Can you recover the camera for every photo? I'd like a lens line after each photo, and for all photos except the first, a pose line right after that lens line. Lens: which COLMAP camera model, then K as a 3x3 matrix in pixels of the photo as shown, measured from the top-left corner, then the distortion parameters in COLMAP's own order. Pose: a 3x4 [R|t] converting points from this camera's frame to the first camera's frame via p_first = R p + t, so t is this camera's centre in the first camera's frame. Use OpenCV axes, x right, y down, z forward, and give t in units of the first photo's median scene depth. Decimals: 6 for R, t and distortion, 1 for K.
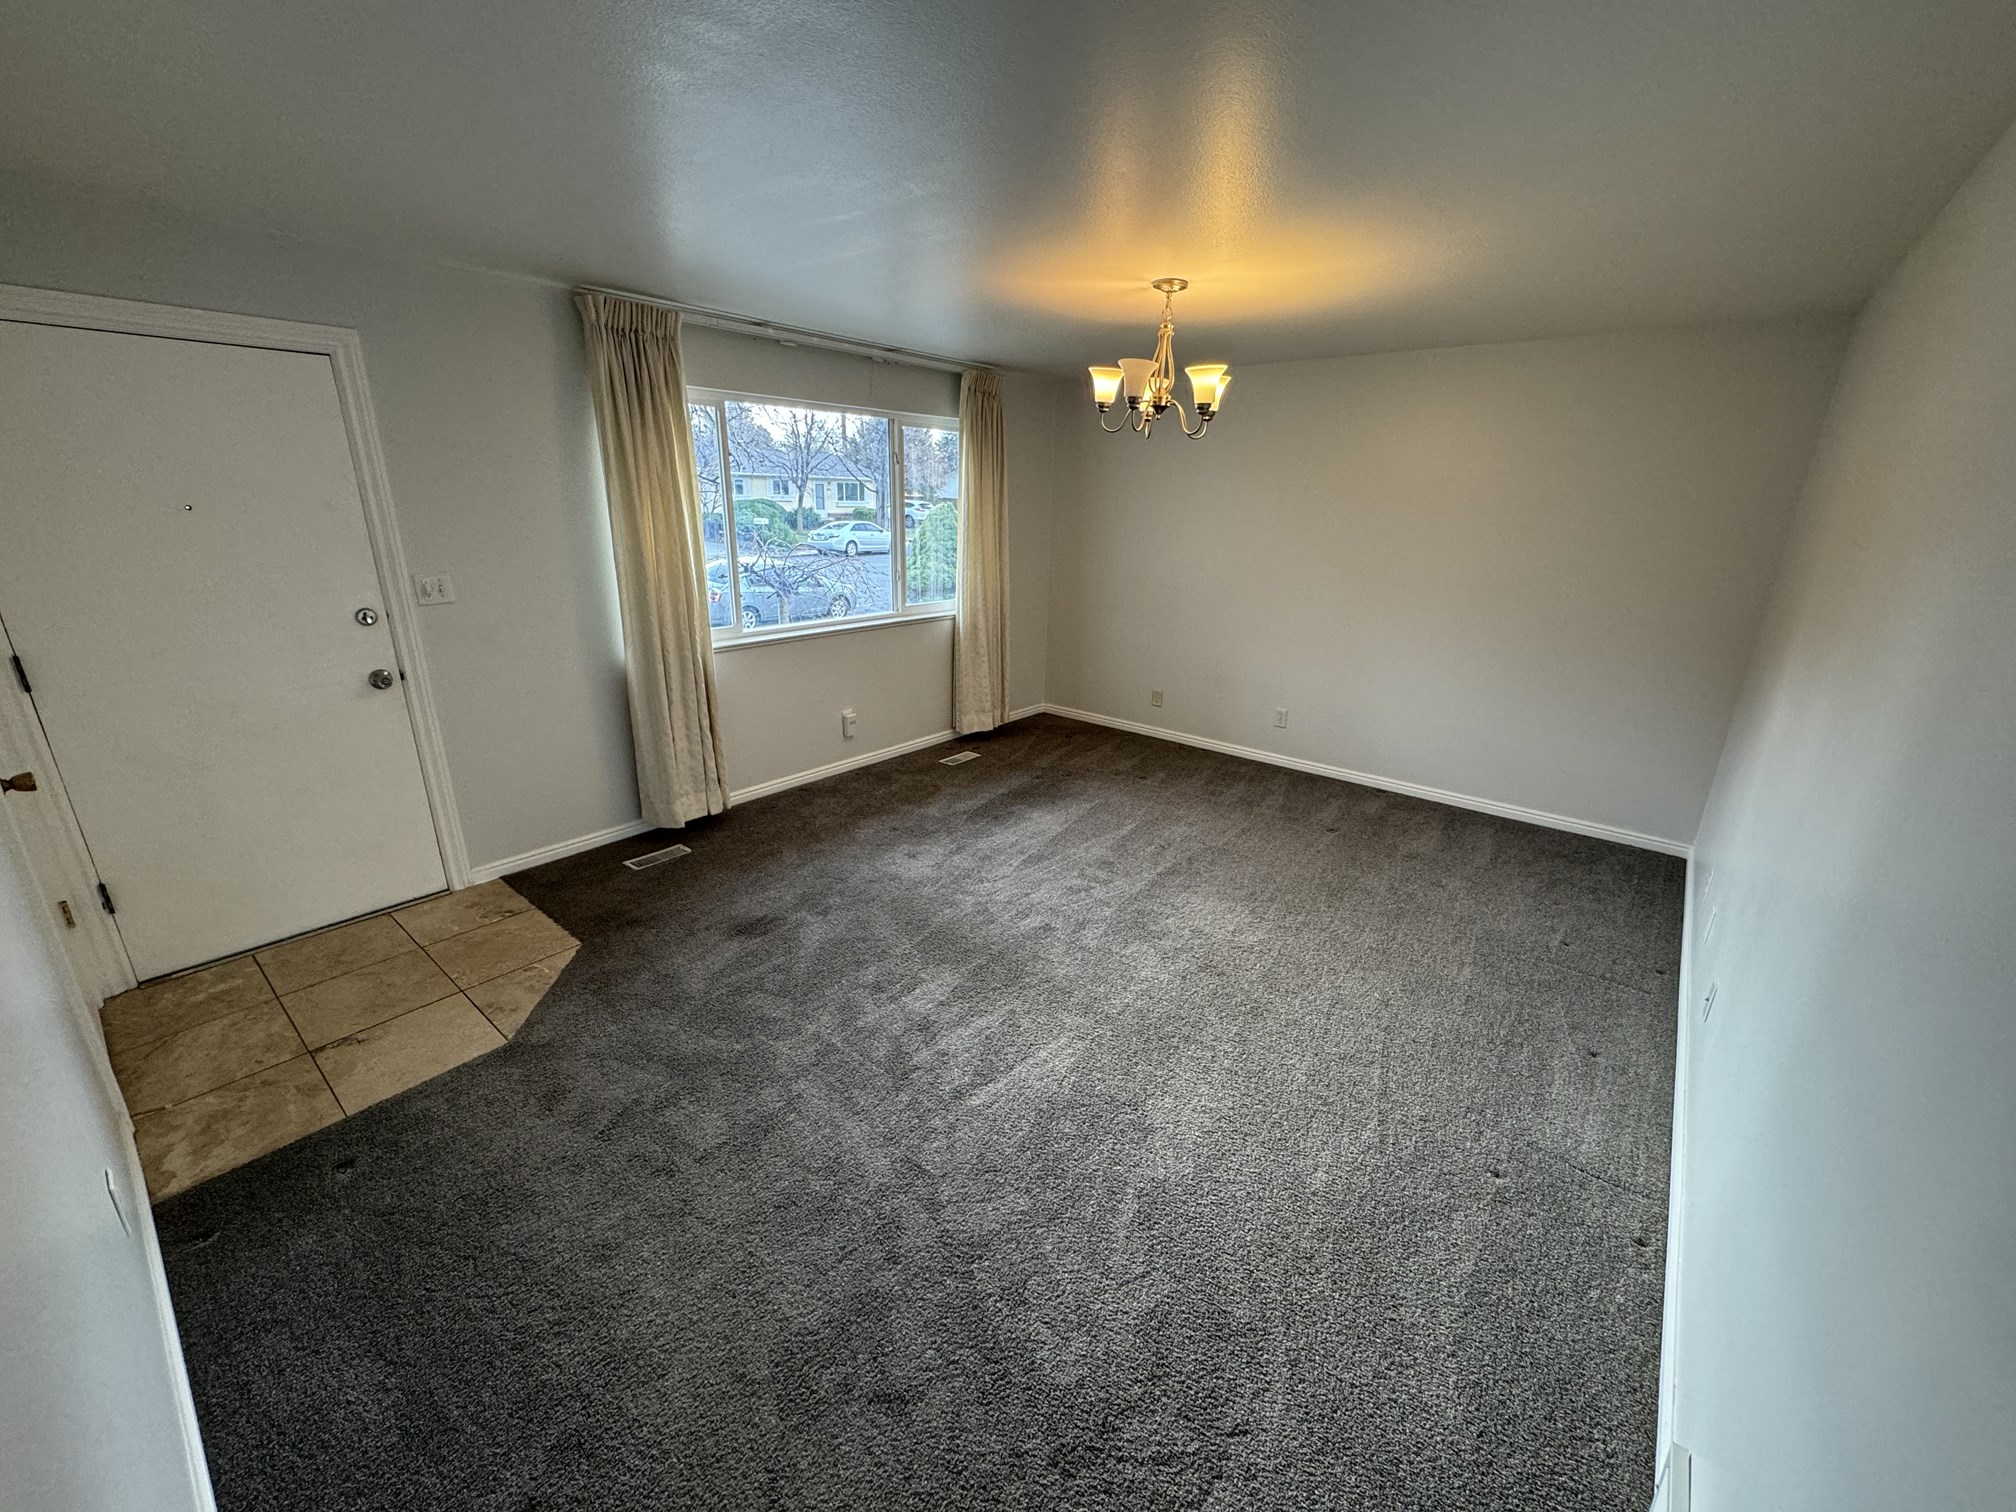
lens RADIAL K [[799.5, 0, 1003.9], [0, 799.5, 756.0], [0, 0, 1]] dist [-0.001525, -0.000235]
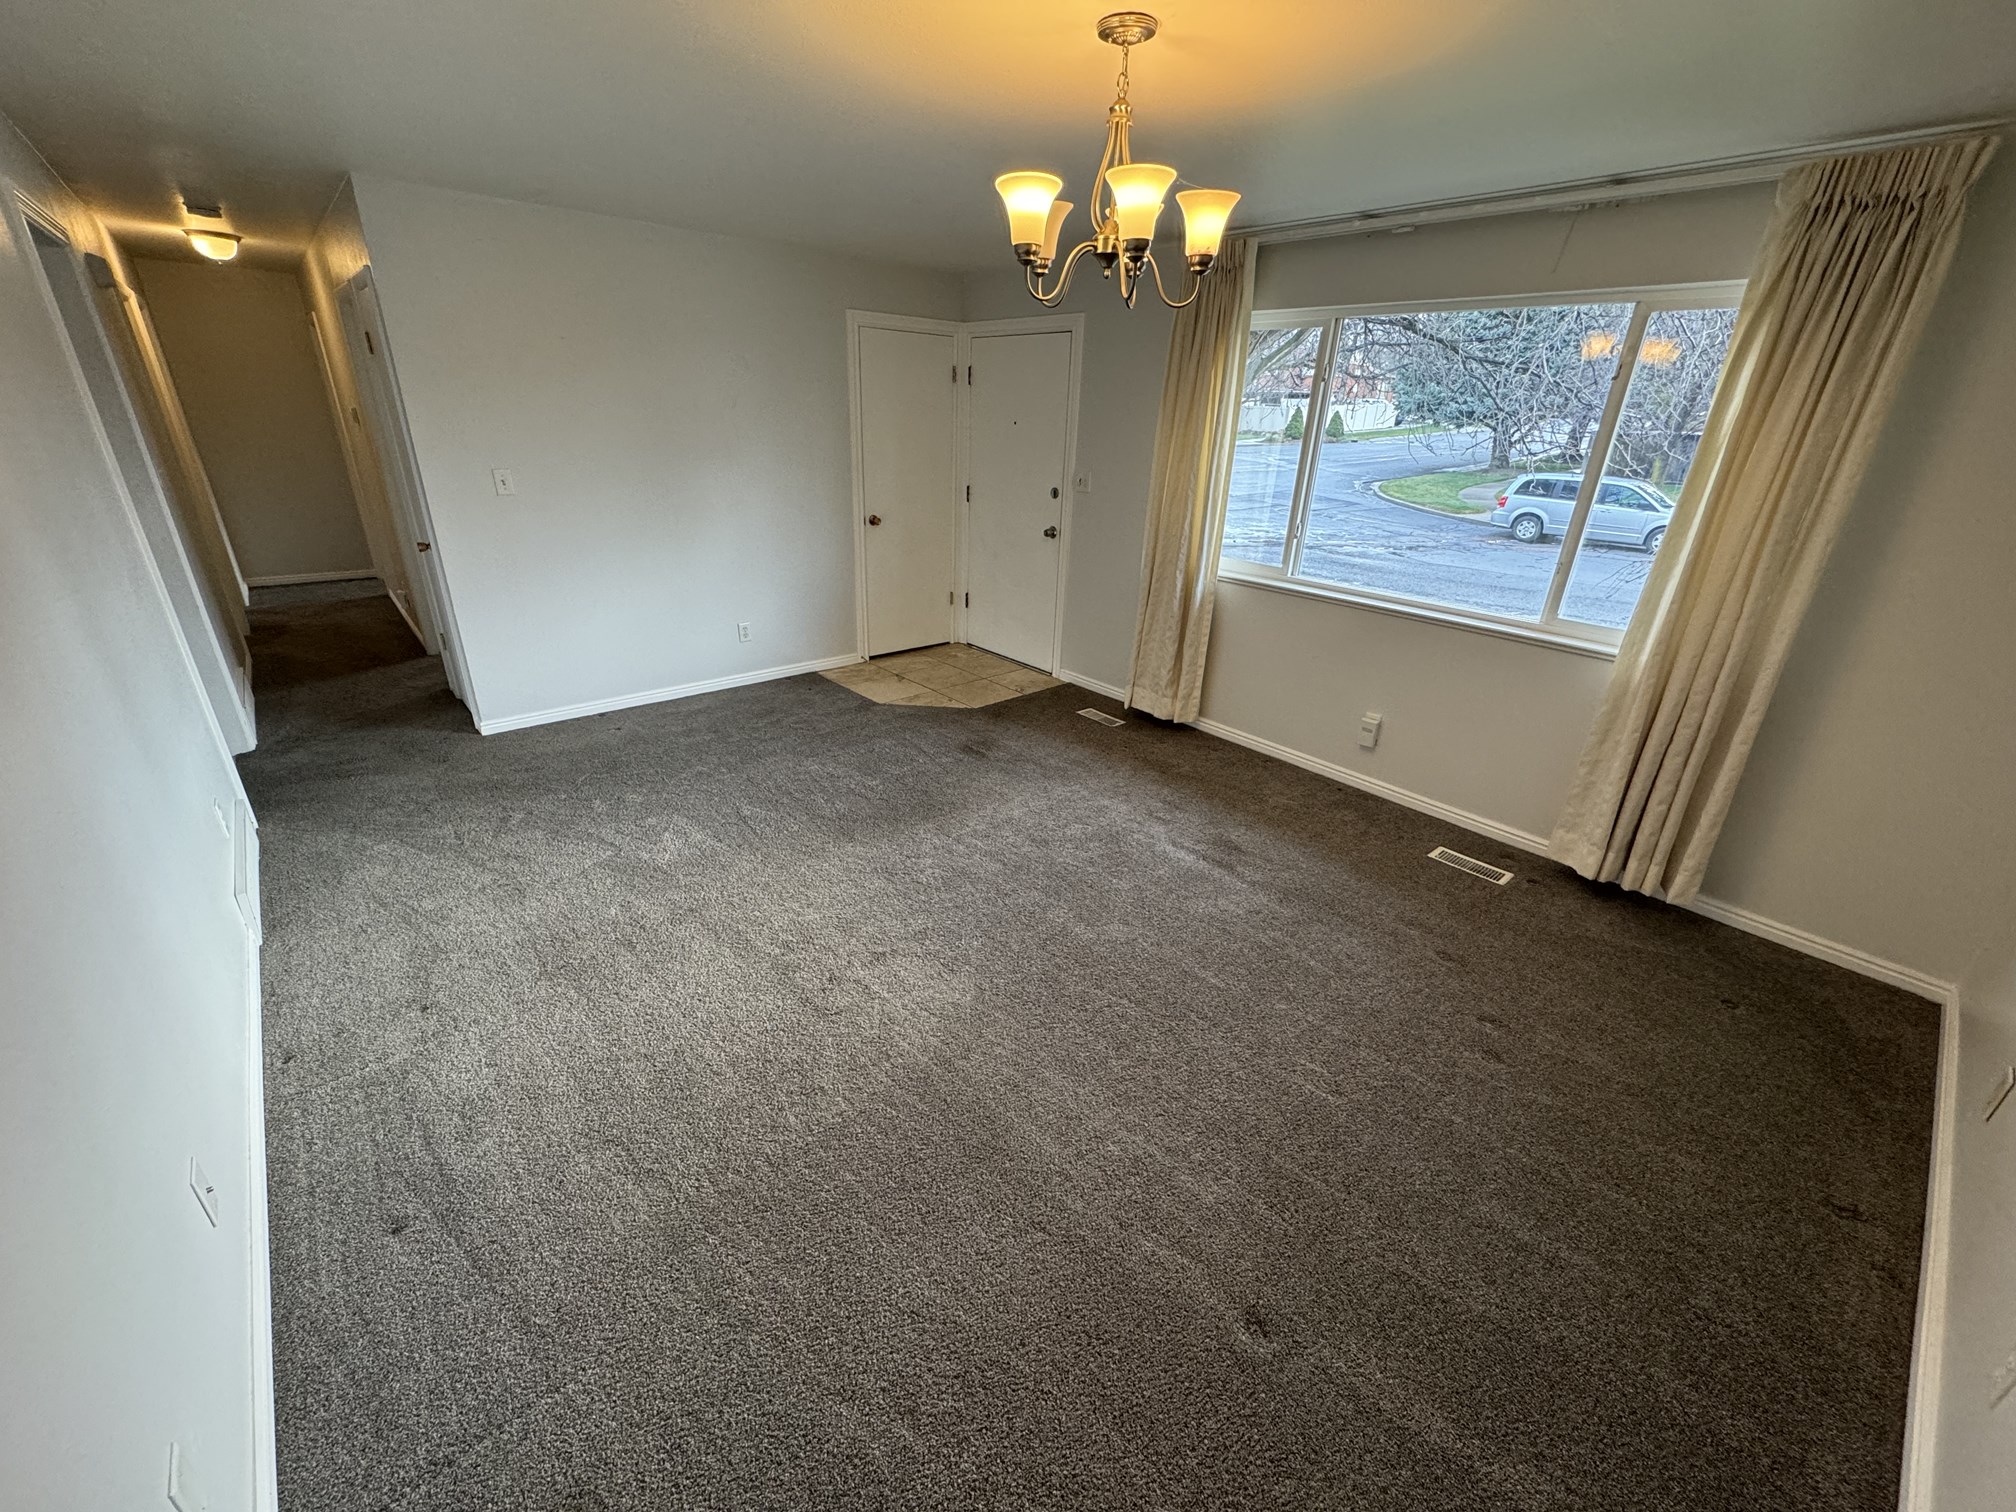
lens RADIAL K [[799.5, 0, 1003.9], [0, 799.5, 756.0], [0, 0, 1]] dist [-0.001525, -0.000235]
pose [[-0.160055, 0.371861, -0.914386, 0.866942], [-0.340630, 0.848621, 0.404740, -0.316613], [0.926474, 0.376248, -0.009159, 1.021277]]
